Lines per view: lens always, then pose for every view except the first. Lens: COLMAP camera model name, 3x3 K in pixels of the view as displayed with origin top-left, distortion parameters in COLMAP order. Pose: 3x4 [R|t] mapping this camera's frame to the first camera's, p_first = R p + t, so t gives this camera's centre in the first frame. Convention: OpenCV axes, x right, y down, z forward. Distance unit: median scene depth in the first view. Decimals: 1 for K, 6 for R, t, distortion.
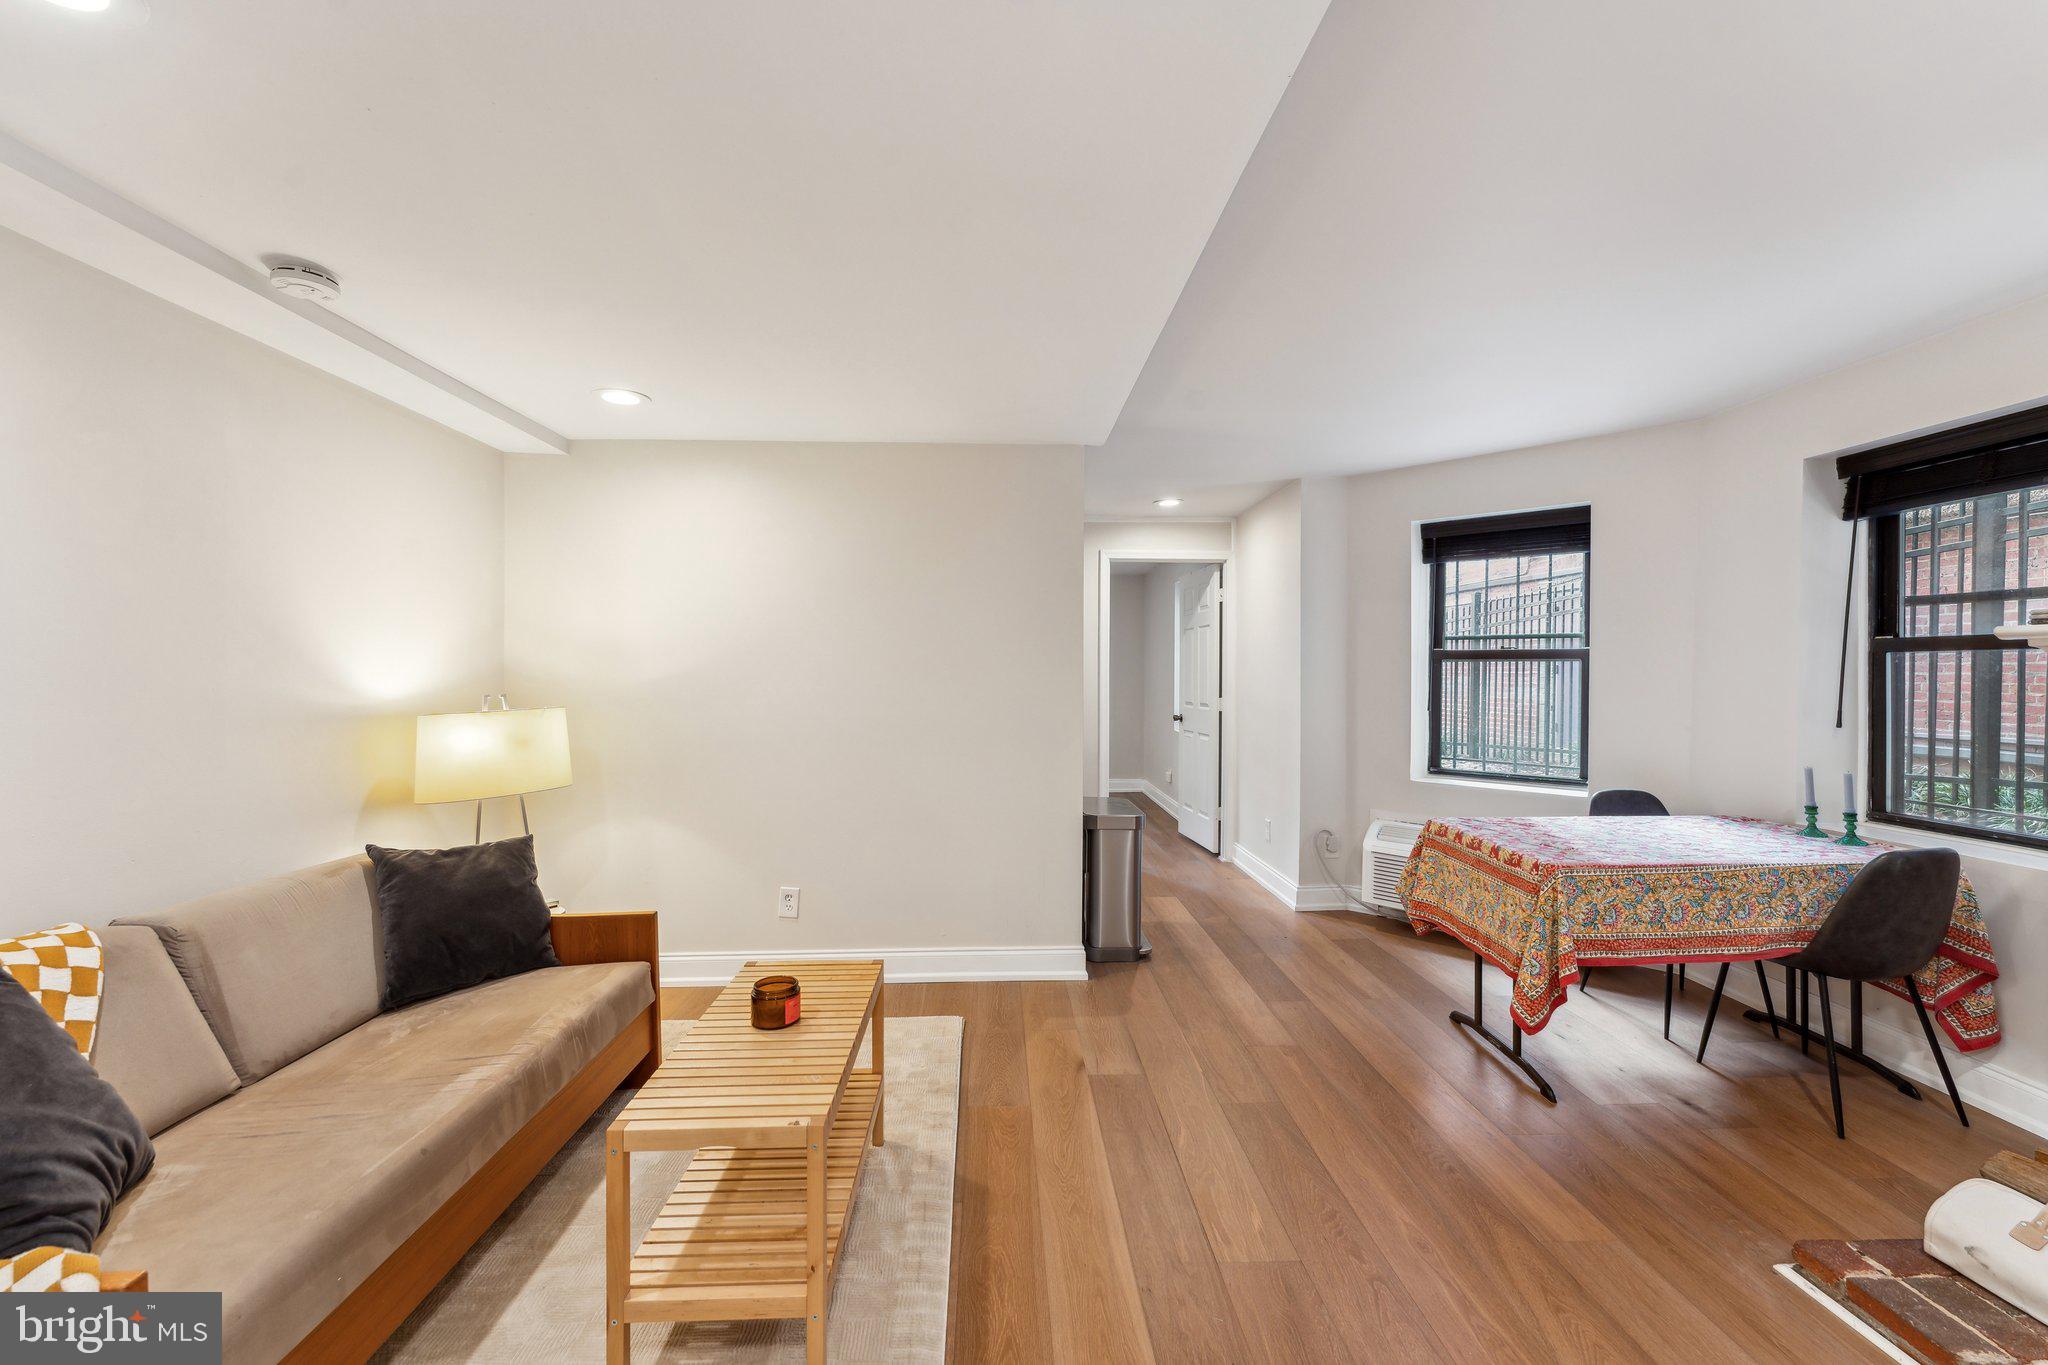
lens RADIAL K [[823.9, 0, 1012.5], [0, 823.9, 684.7], [0, 0, 1]] dist [-0.001591, -0.000433]
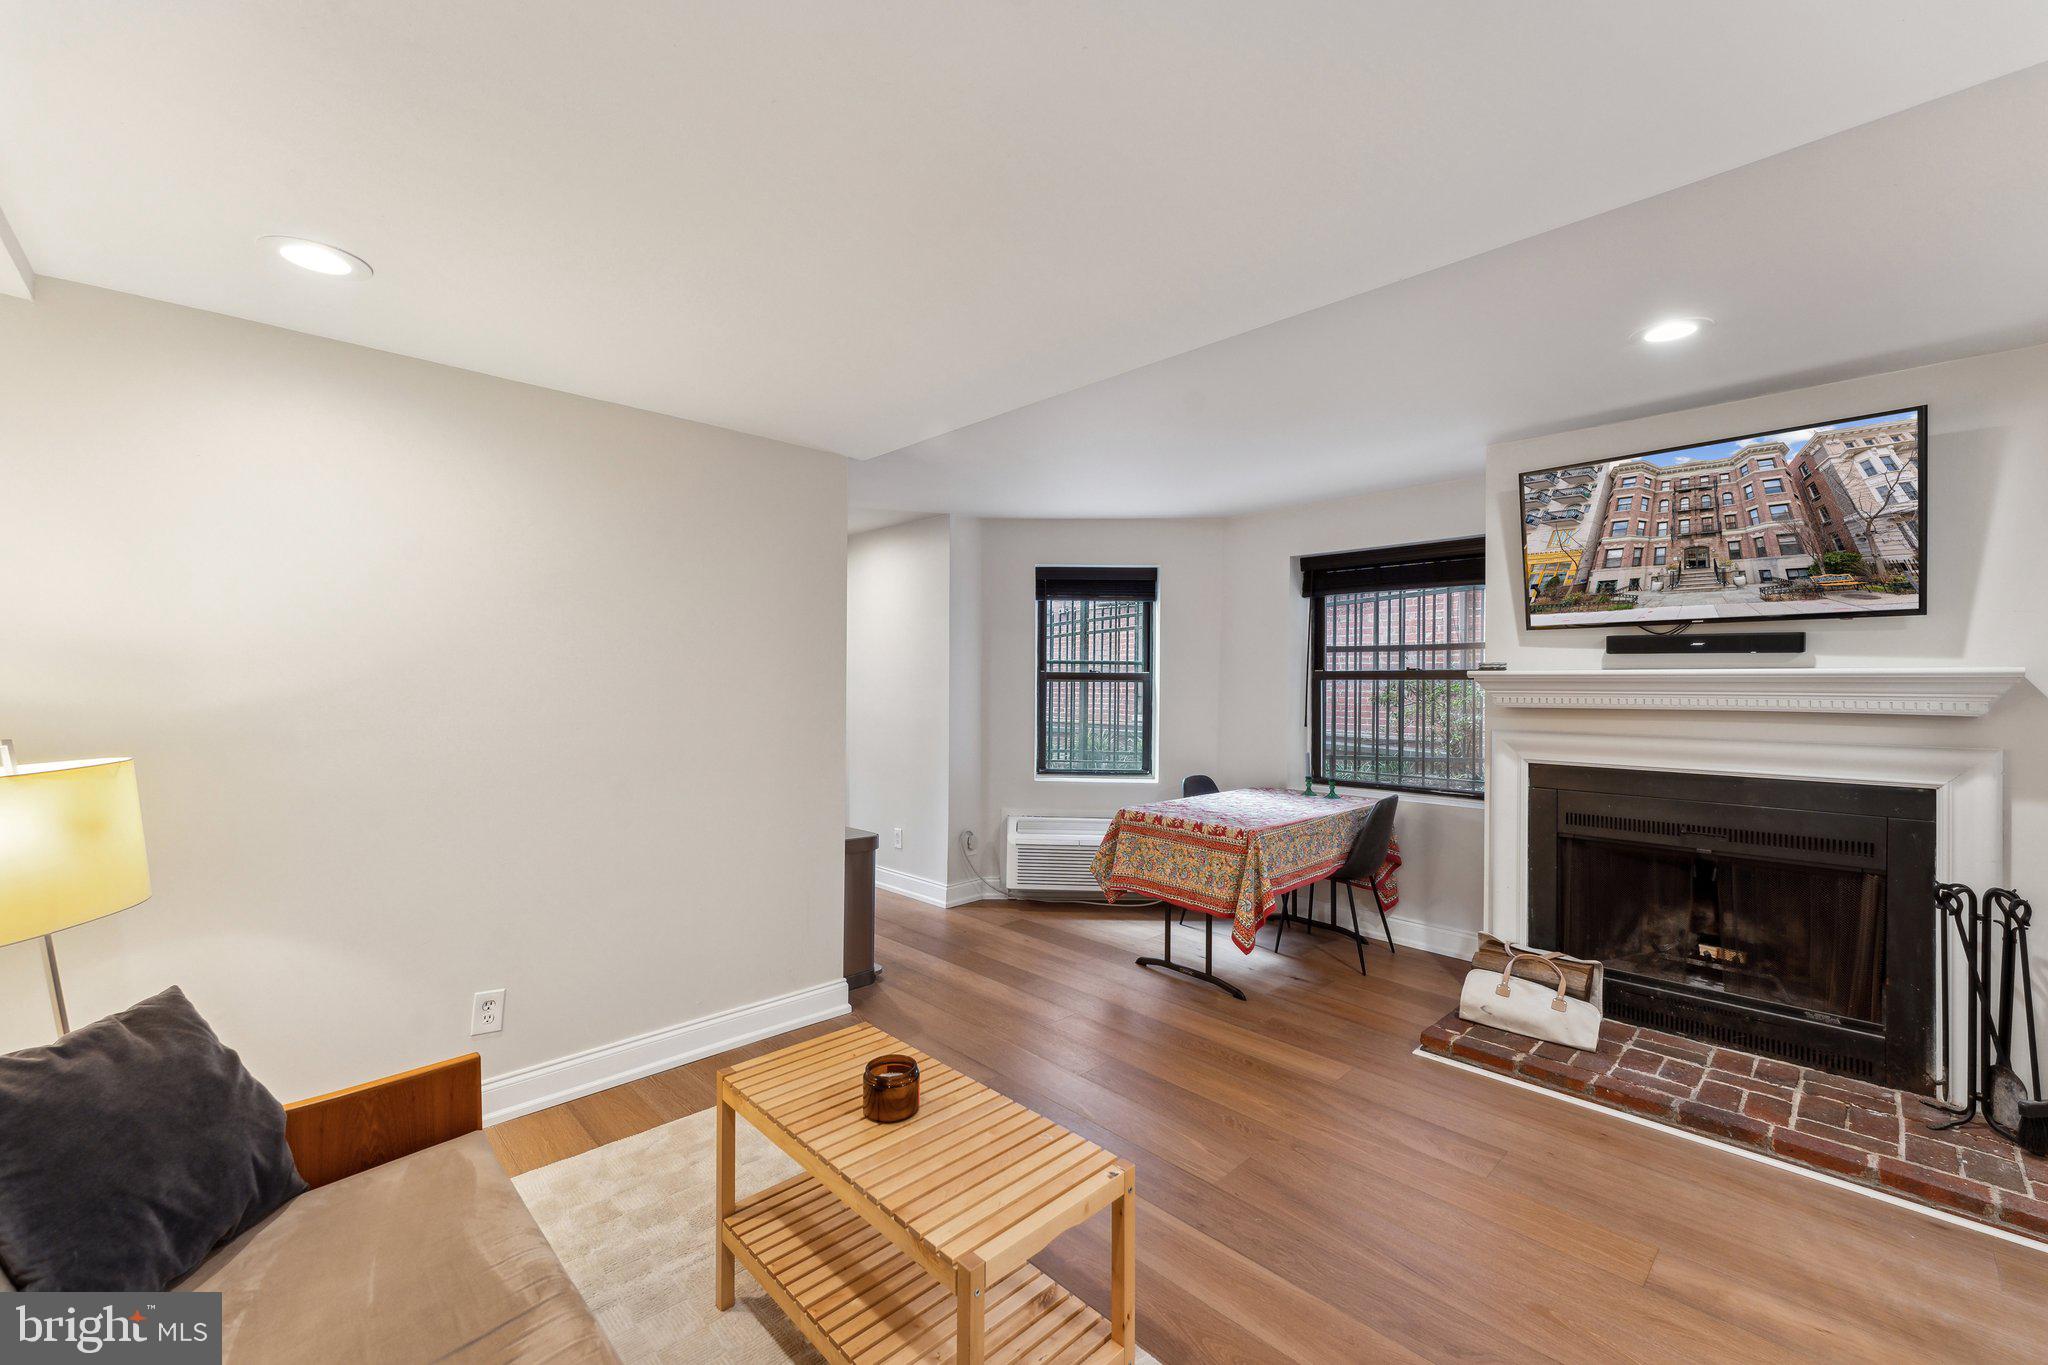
lens RADIAL K [[821.9, 0, 1025.9], [0, 821.9, 690.6], [0, 0, 1]] dist [-0.010731, -0.000620]
pose [[0.743040, -0.000794, 0.669246, -0.457537], [0.005401, 0.999974, -0.004810, -0.012674], [-0.669225, 0.007188, 0.743025, 0.172904]]
